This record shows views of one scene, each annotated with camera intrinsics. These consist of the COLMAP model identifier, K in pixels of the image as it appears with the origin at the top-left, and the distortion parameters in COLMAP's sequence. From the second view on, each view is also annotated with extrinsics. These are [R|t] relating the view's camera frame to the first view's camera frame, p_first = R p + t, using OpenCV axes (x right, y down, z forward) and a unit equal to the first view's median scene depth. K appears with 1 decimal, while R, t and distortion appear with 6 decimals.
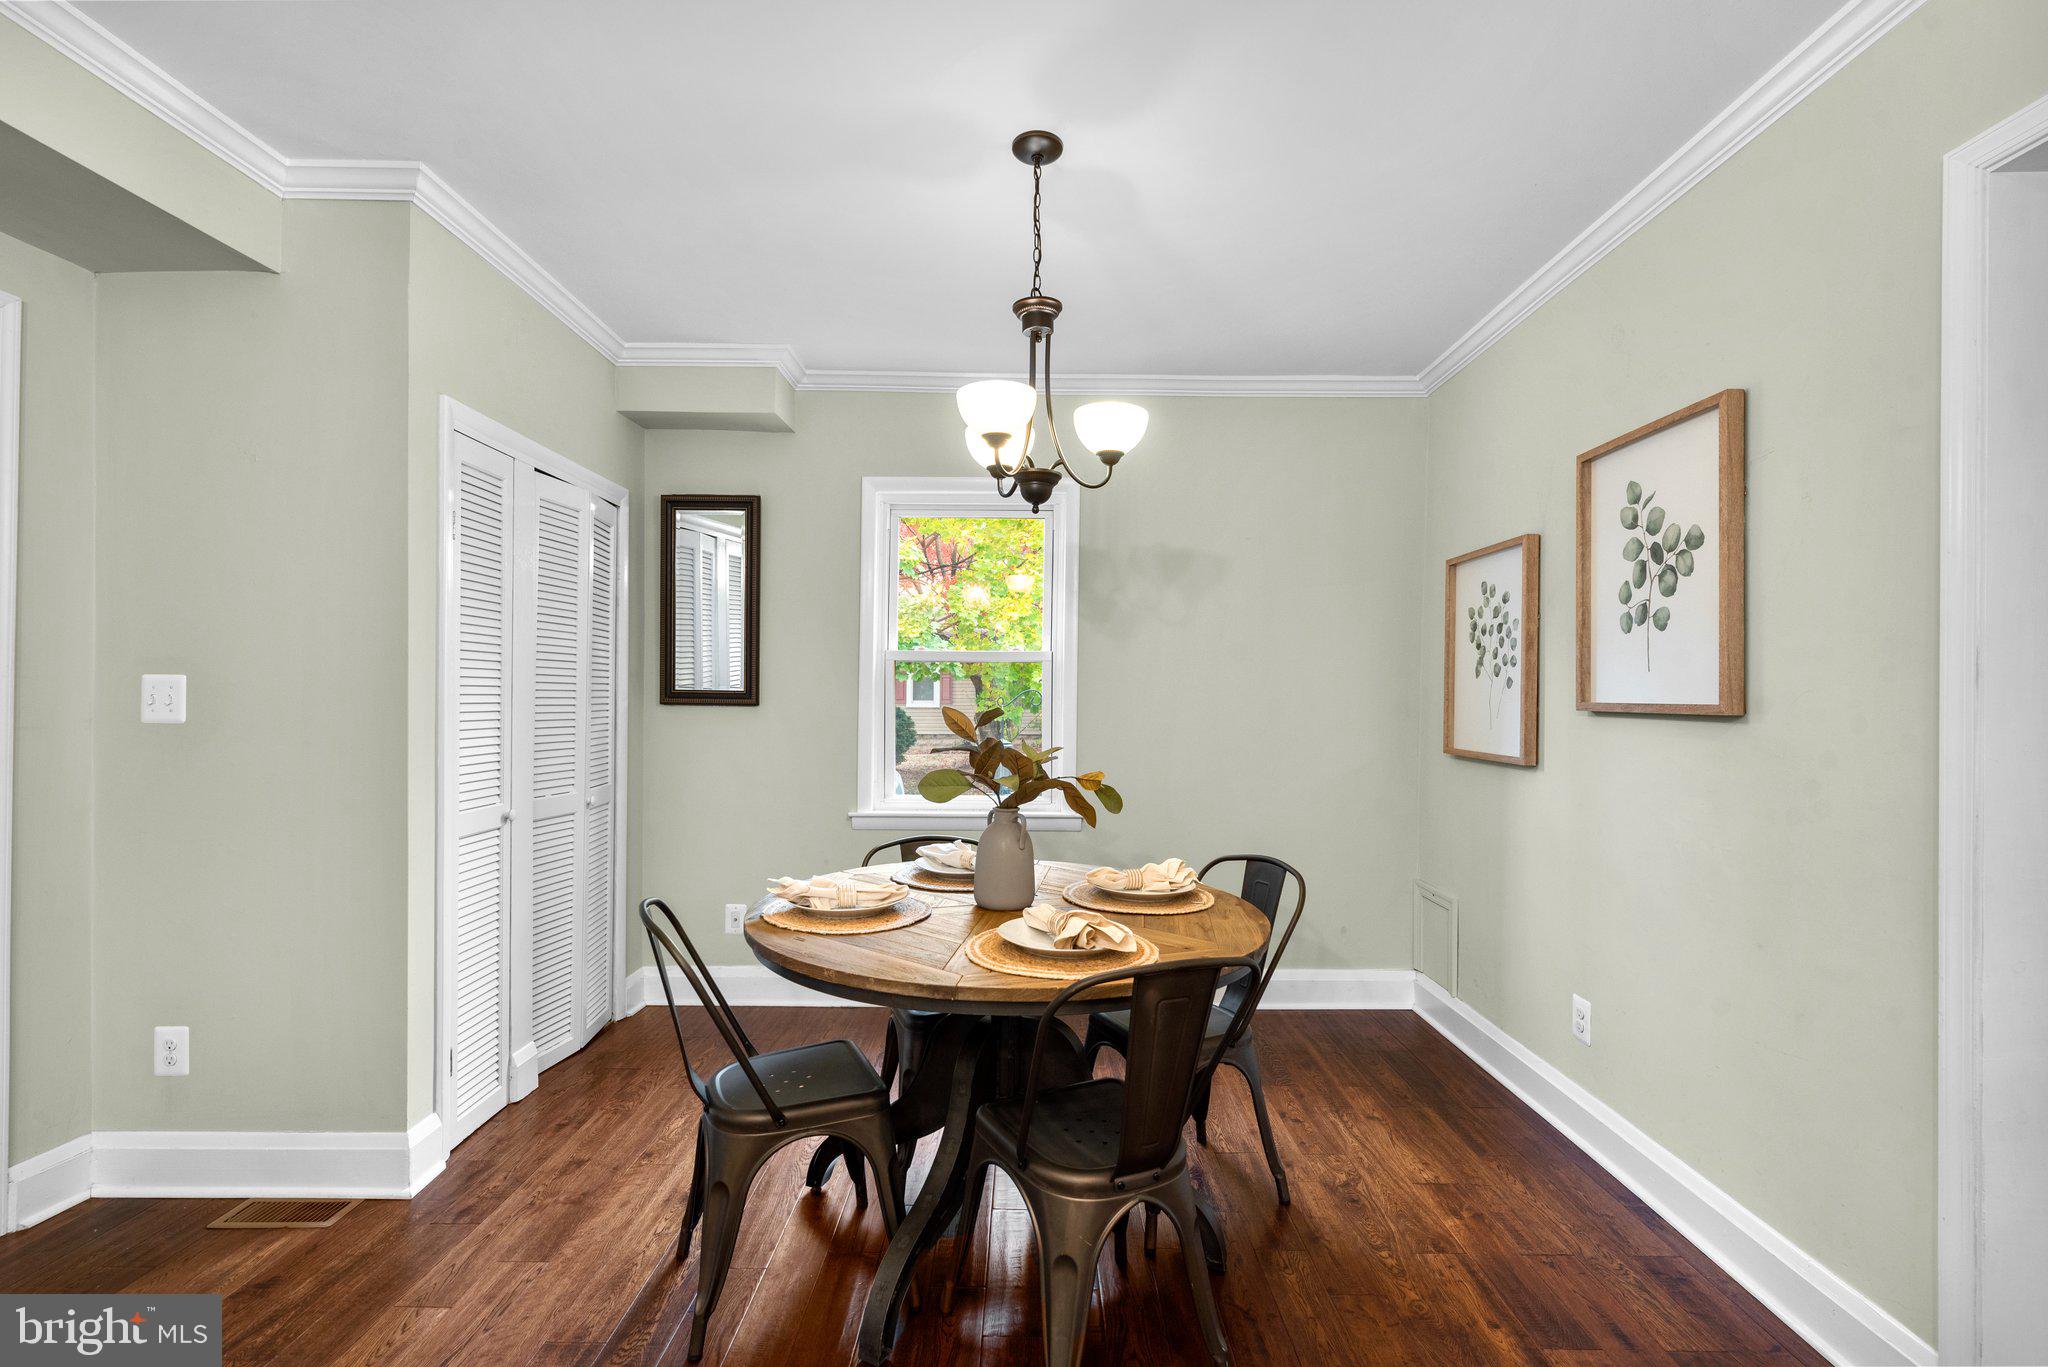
lens RADIAL K [[919.1, 0, 1042.2], [0, 919.1, 690.9], [0, 0, 1]] dist [-0.002764, -0.000553]
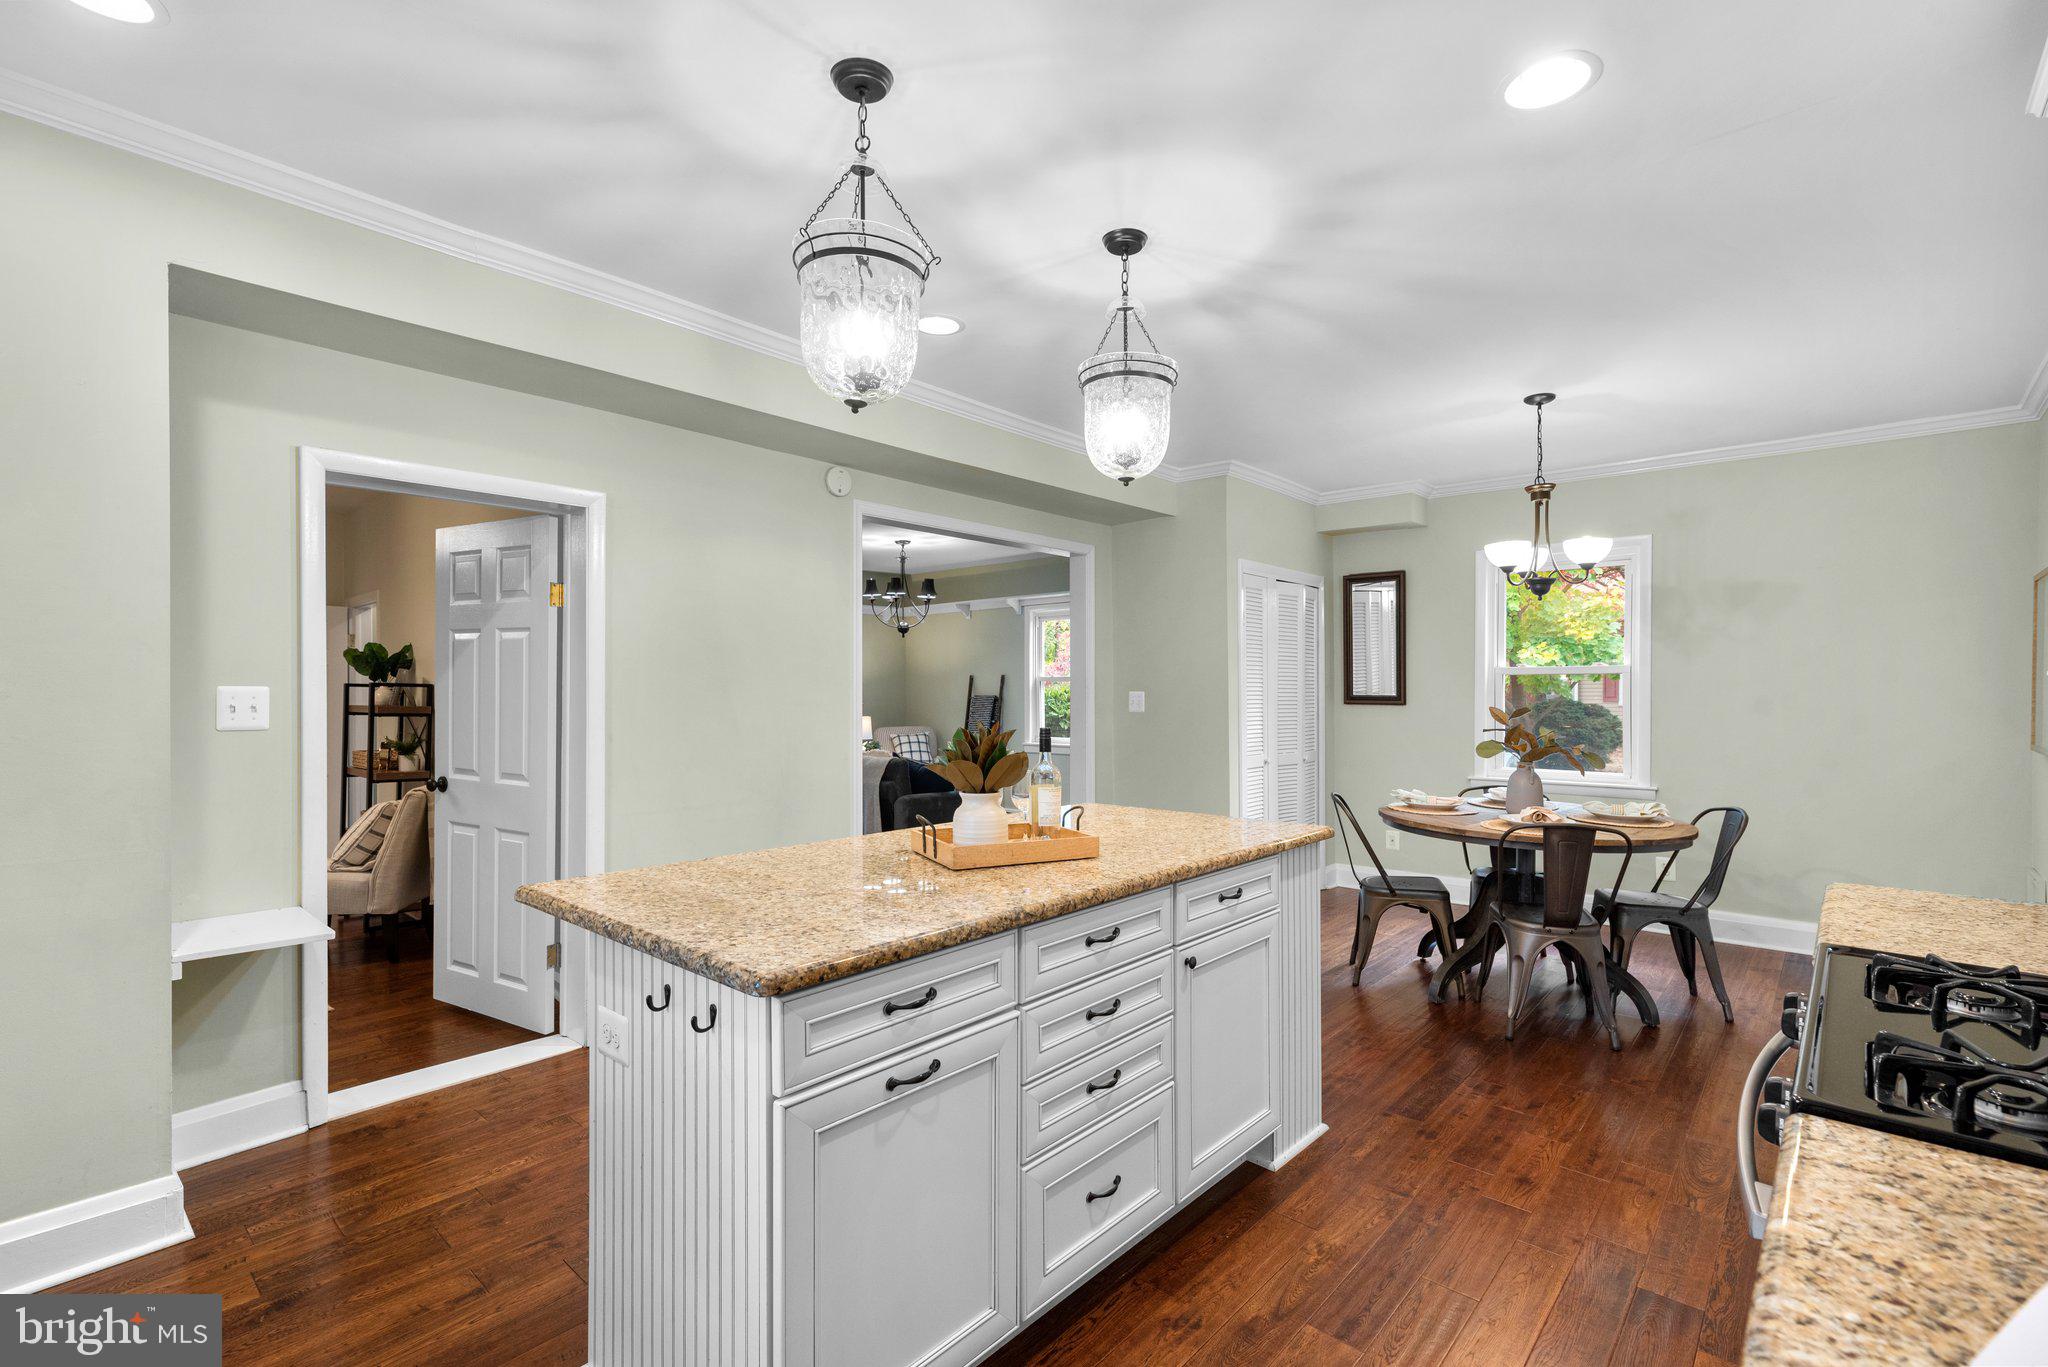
lens RADIAL K [[919.1, 0, 1003.9], [0, 919.1, 682.8], [0, 0, 1]] dist [-0.002764, -0.000553]
pose [[0.725599, -0.012462, -0.688005, 0.424754], [0.008620, 0.999922, -0.009020, -0.021701], [0.688064, 0.000614, 0.725650, -0.947330]]
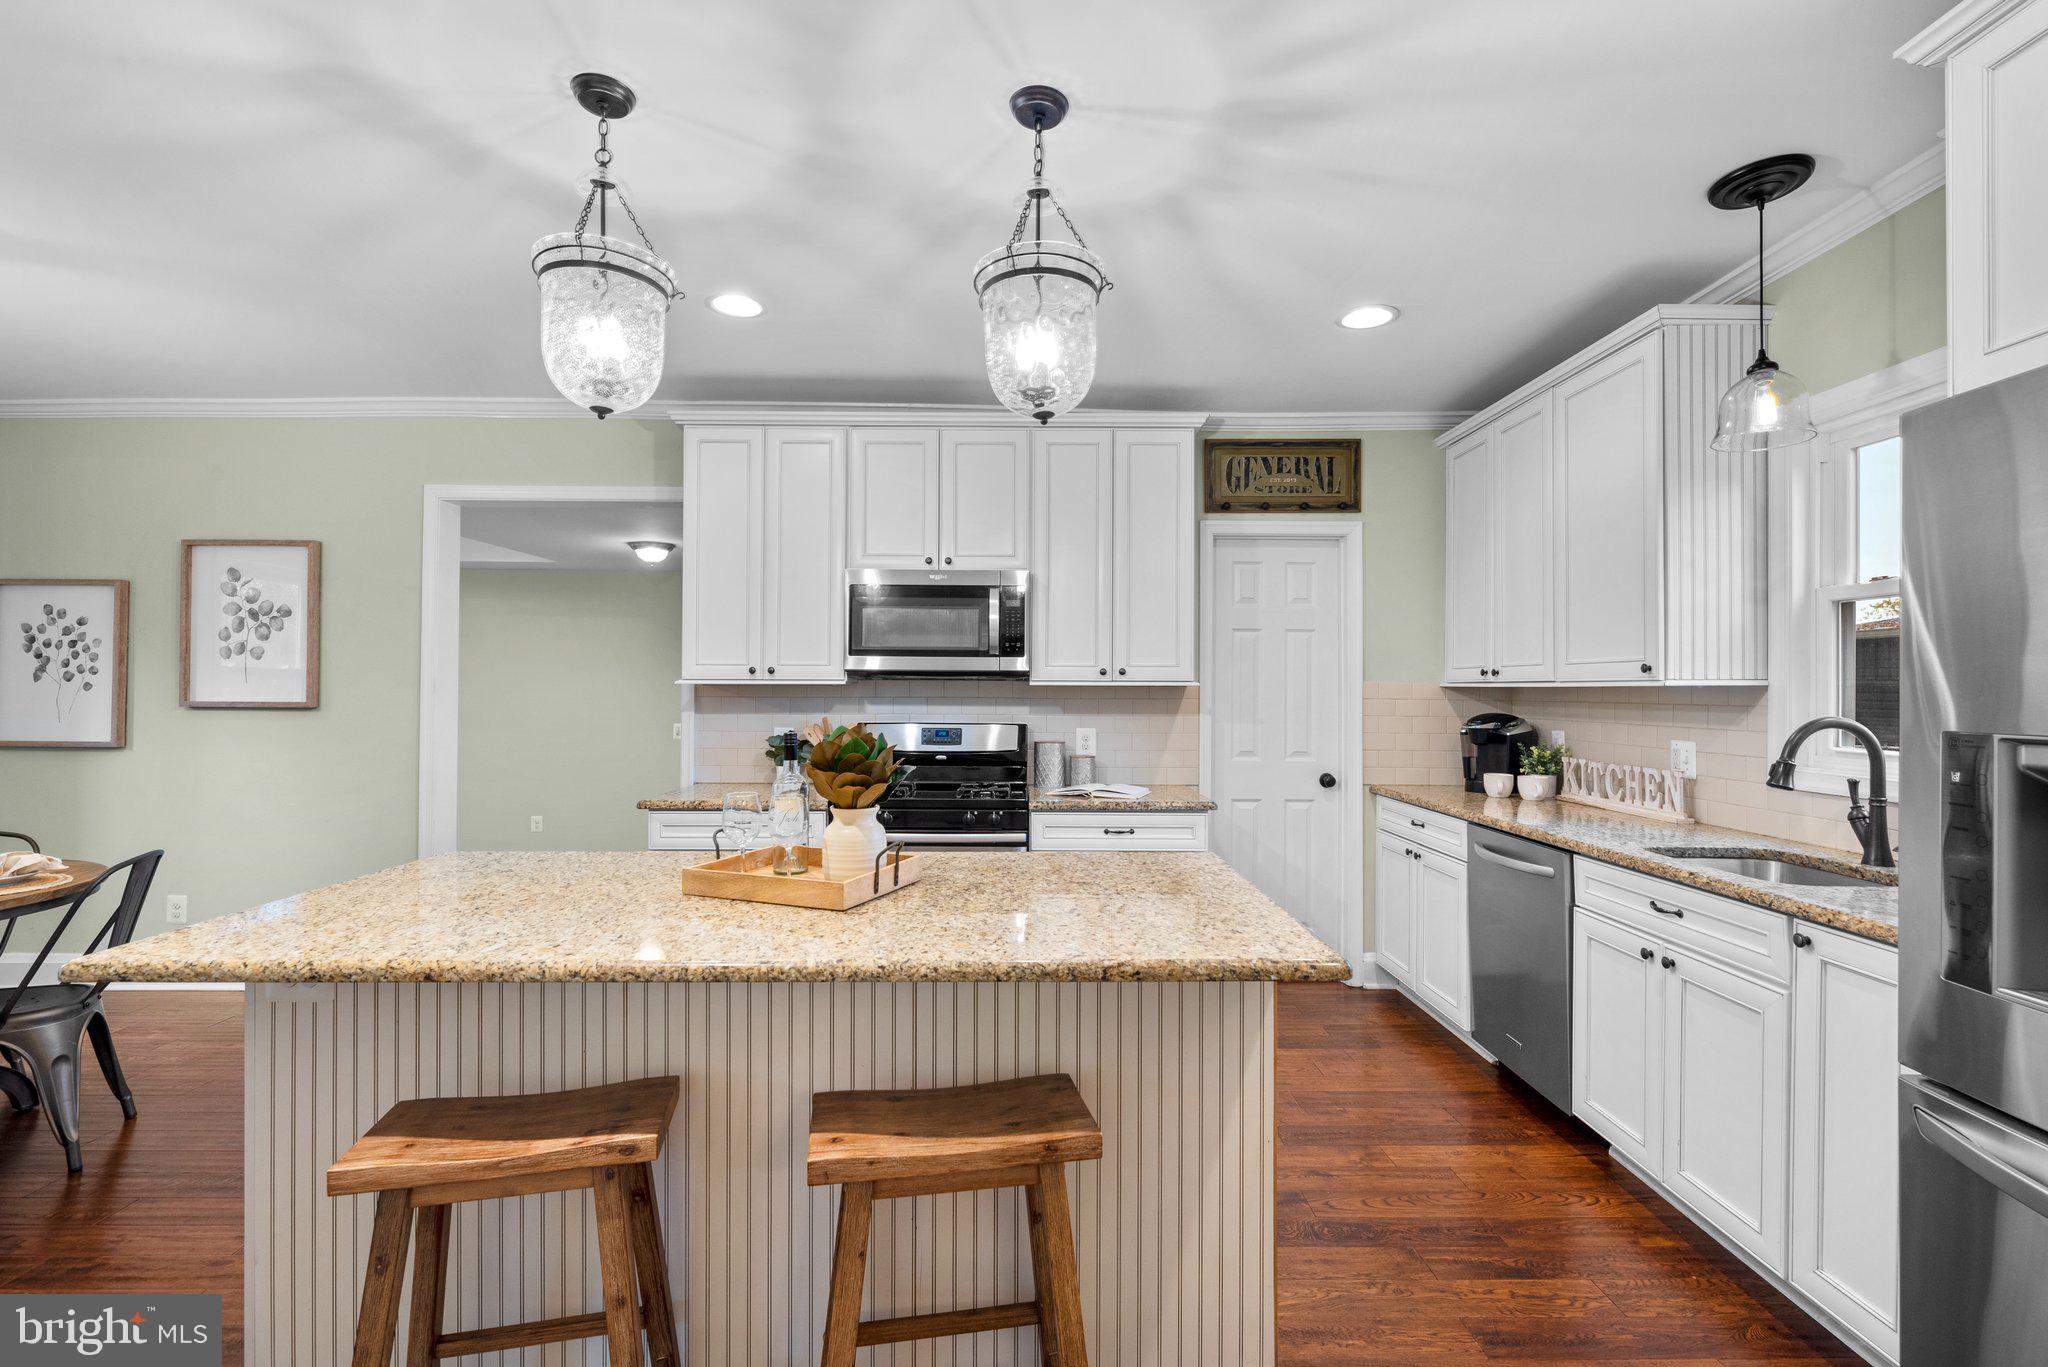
lens RADIAL K [[919.1, 0, 1027.6], [0, 919.1, 677.6], [0, 0, 1]] dist [-0.002764, -0.000553]
pose [[-0.000185, 0.004663, 0.999989, -1.024991], [-0.009665, 0.999942, -0.004665, -0.036114], [-0.999953, -0.009665, -0.000140, -0.443460]]
